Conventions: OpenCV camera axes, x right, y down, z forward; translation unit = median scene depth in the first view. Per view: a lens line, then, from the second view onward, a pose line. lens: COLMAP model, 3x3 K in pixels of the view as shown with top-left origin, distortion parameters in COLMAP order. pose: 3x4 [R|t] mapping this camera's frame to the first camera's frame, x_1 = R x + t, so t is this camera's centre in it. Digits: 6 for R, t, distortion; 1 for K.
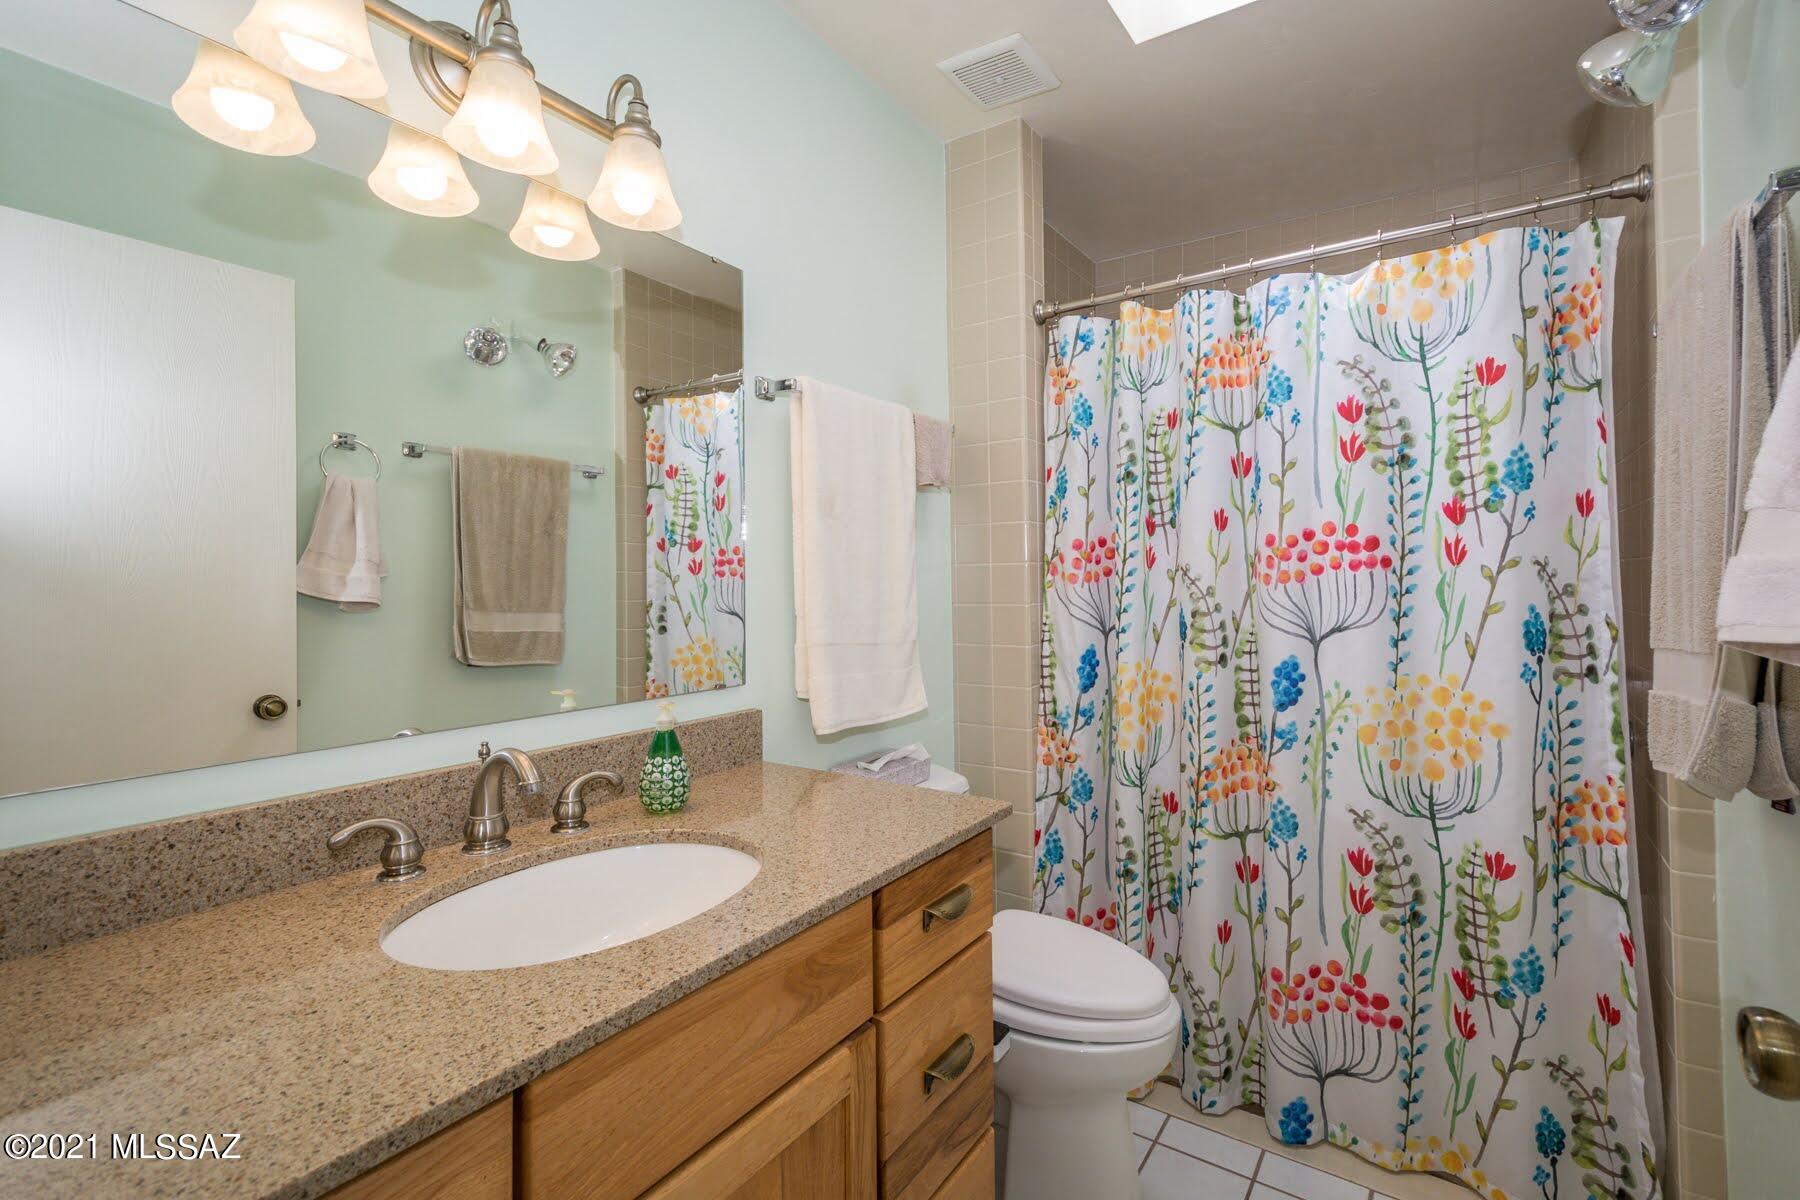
lens RADIAL K [[789.2, 0, 928.0], [0, 789.2, 571.5], [0, 0, 1]] dist [0.024303, -0.008909]
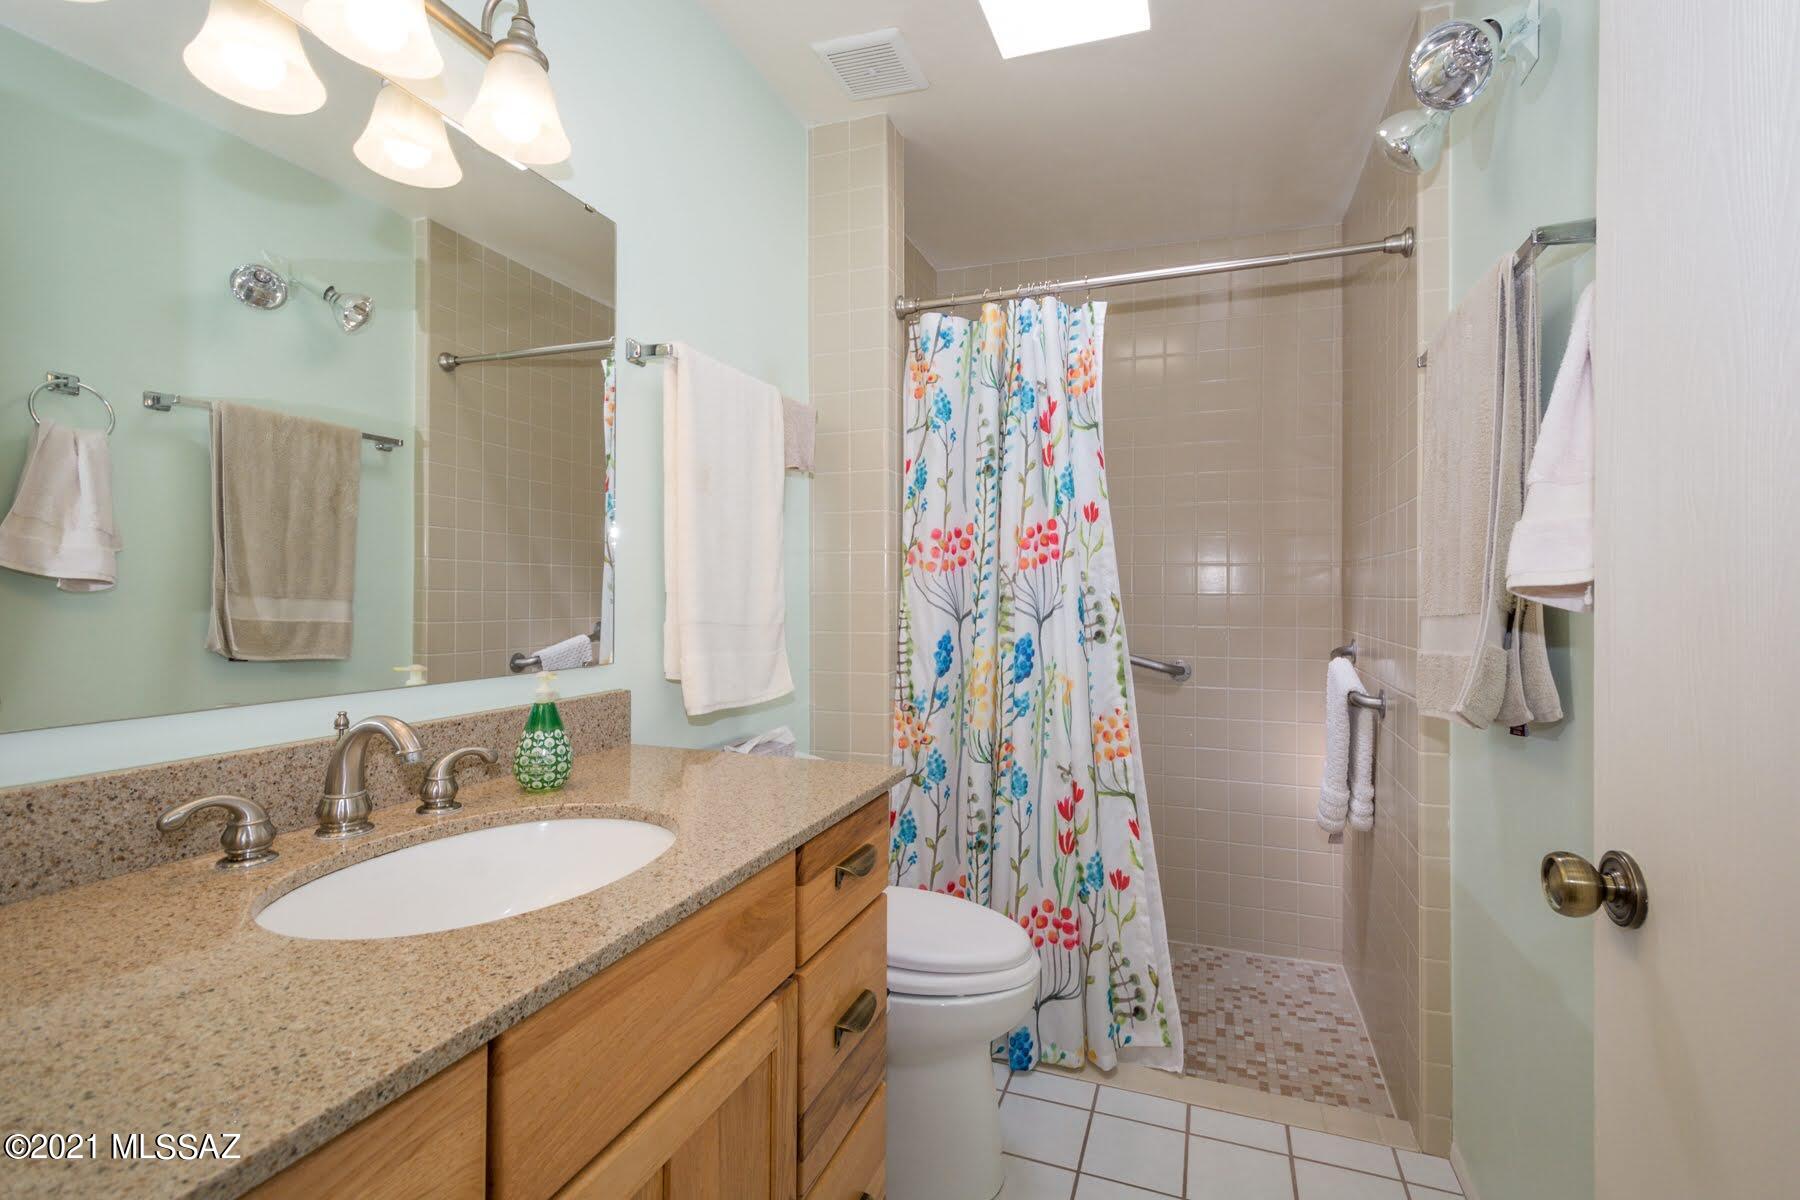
lens RADIAL K [[789.6, 0, 913.0], [0, 789.6, 590.1], [0, 0, 1]] dist [0.018615, -0.006499]
pose [[0.972143, 0.013345, 0.234010, -0.105883], [-0.014465, 0.999891, 0.003071, 0.047423], [-0.233943, -0.006370, 0.972229, -0.002648]]
